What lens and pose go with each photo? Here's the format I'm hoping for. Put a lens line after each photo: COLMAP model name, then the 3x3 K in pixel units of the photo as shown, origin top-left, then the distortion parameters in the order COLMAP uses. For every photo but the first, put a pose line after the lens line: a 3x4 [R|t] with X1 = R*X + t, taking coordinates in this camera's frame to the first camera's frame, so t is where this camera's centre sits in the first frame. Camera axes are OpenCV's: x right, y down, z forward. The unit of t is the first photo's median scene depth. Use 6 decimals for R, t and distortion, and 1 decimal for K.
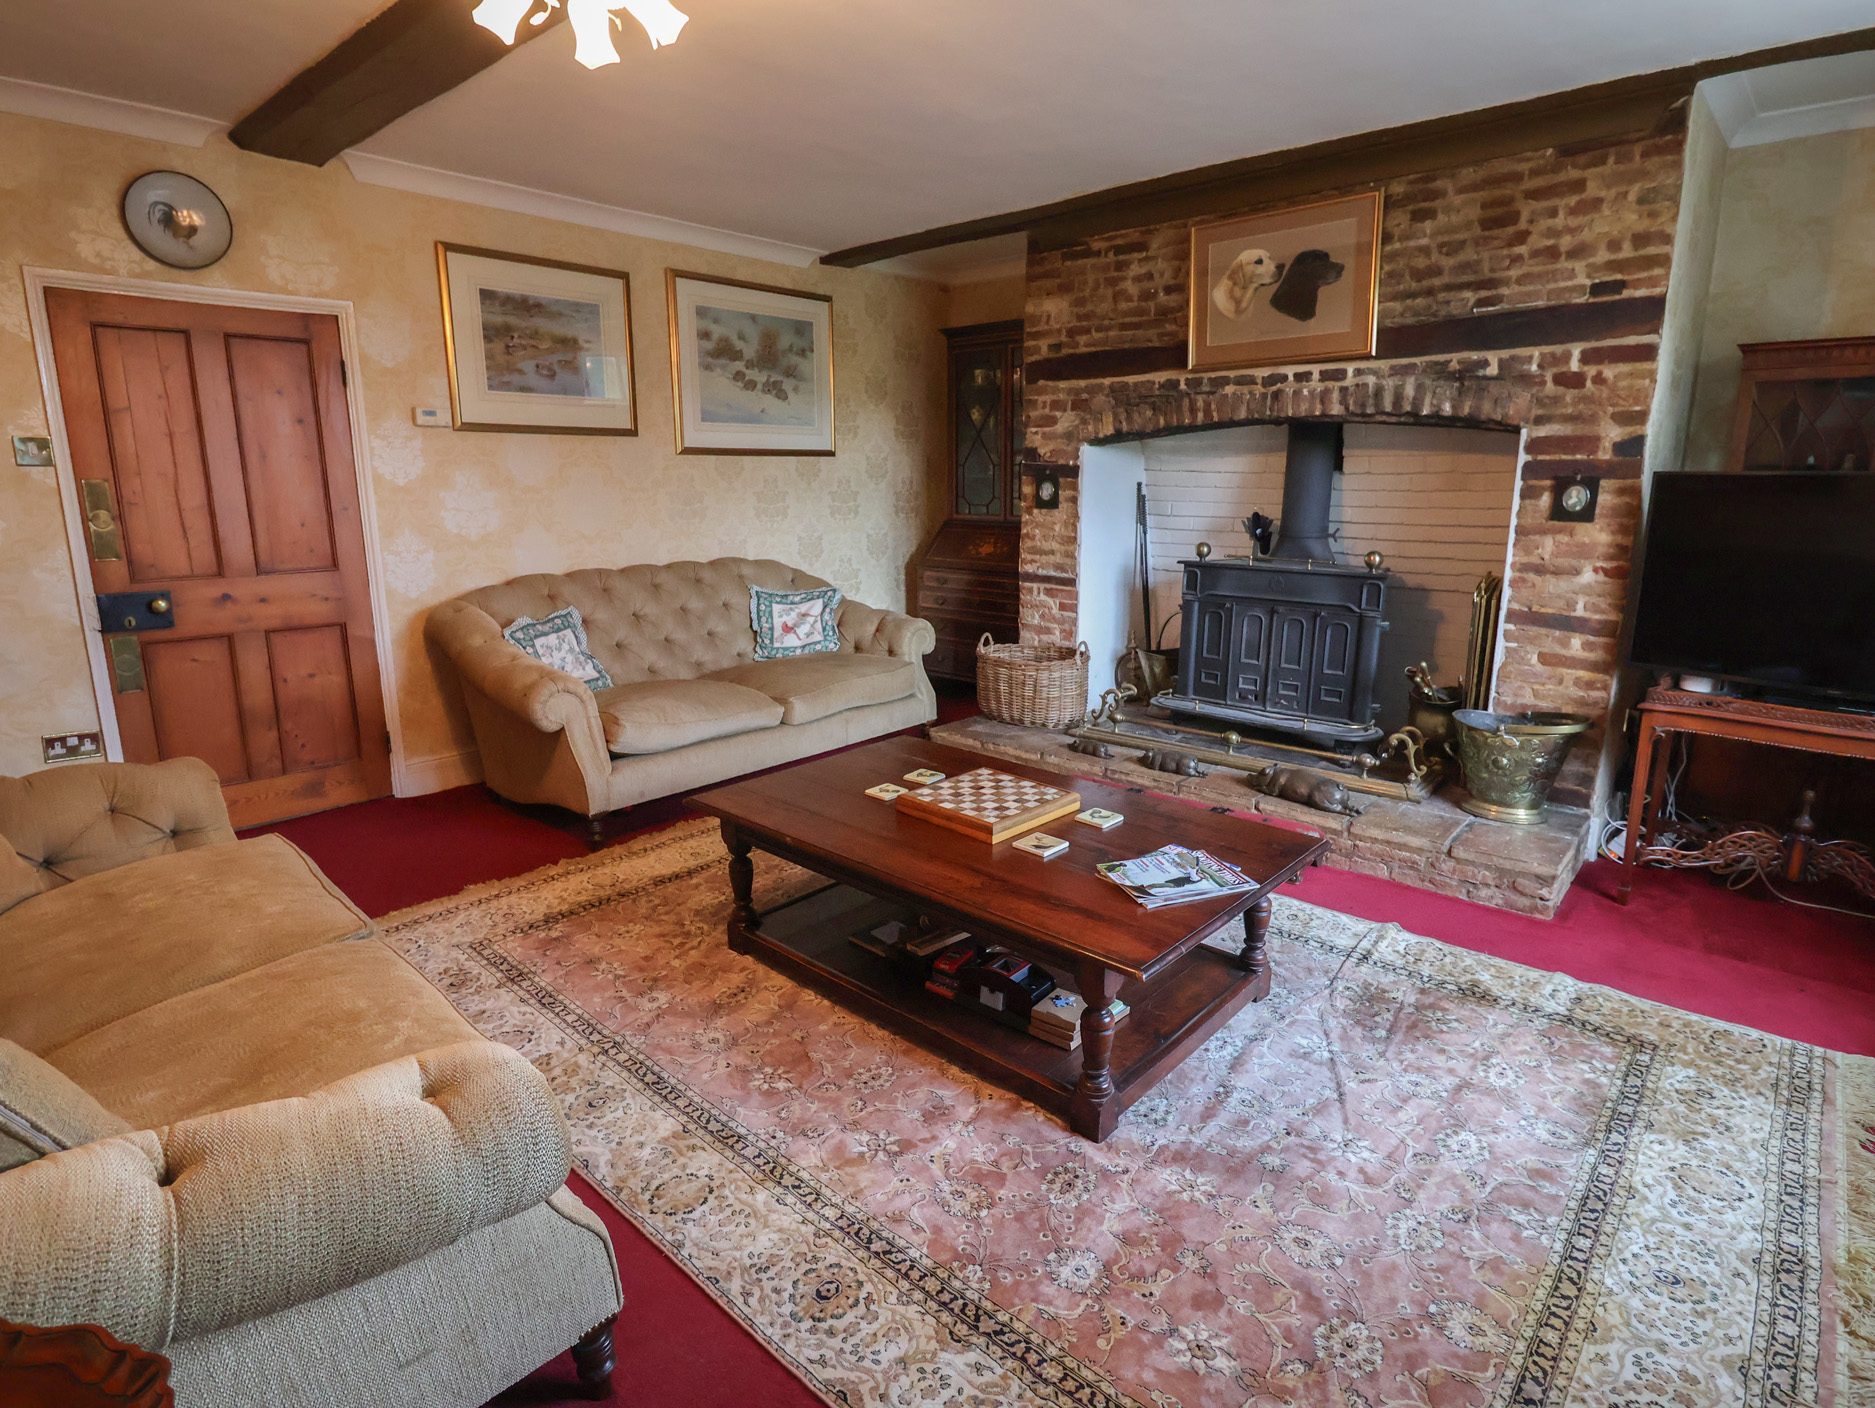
lens RADIAL K [[1016.4, 0, 942.6], [0, 1016.4, 703.3], [0, 0, 1]] dist [0.002568, -0.007781]
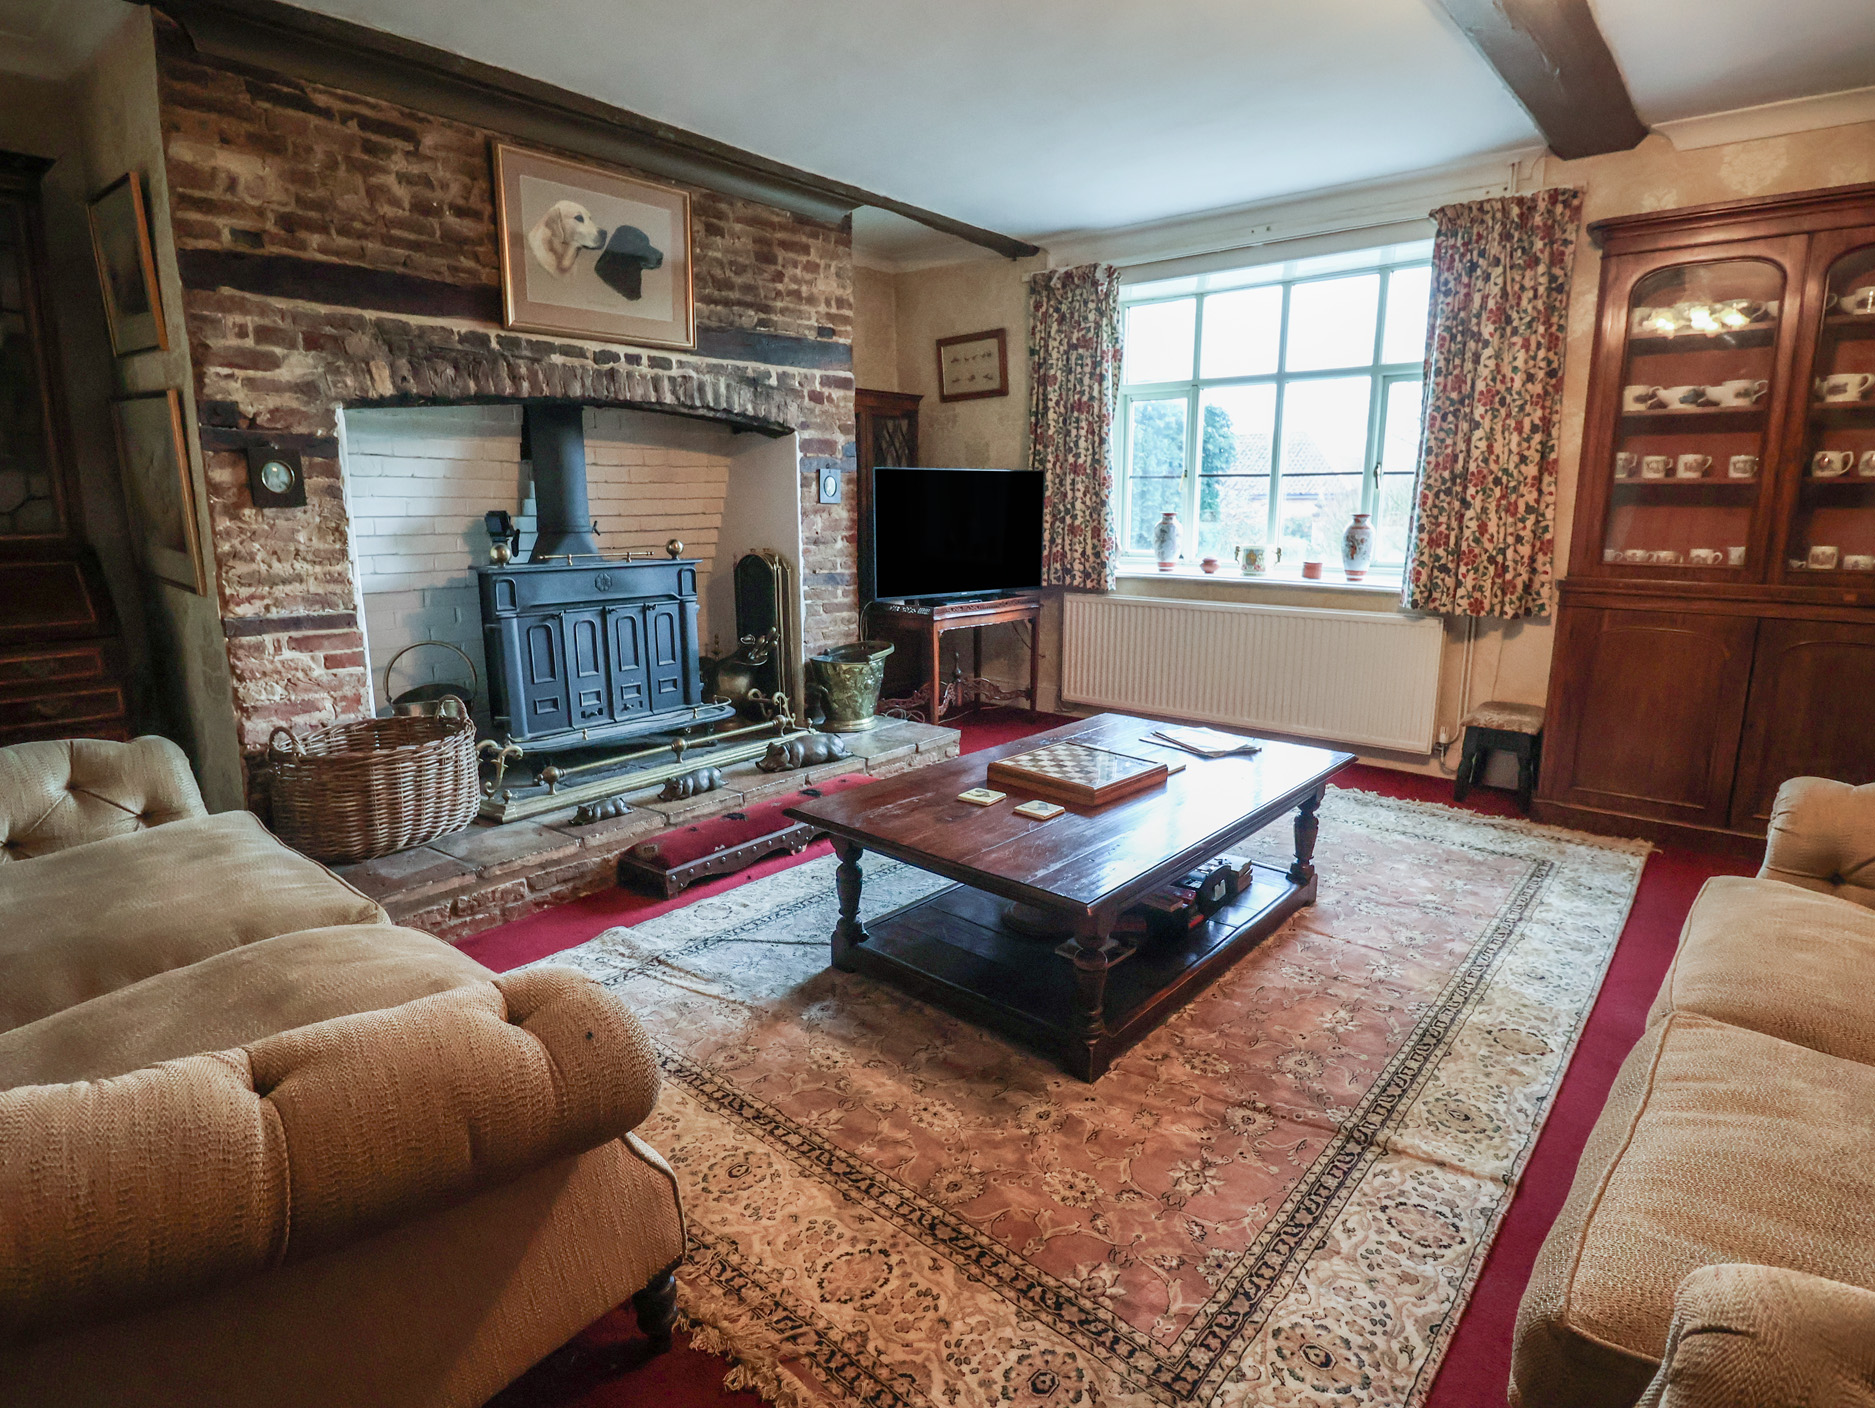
lens RADIAL K [[1016.4, 0, 942.7], [0, 1016.4, 700.2], [0, 0, 1]] dist [0.002568, -0.007781]
pose [[-0.056430, -0.190212, 0.980120, -0.627256], [0.220872, 0.954983, 0.198050, -0.135636], [-0.973669, 0.227657, -0.011877, 0.770659]]
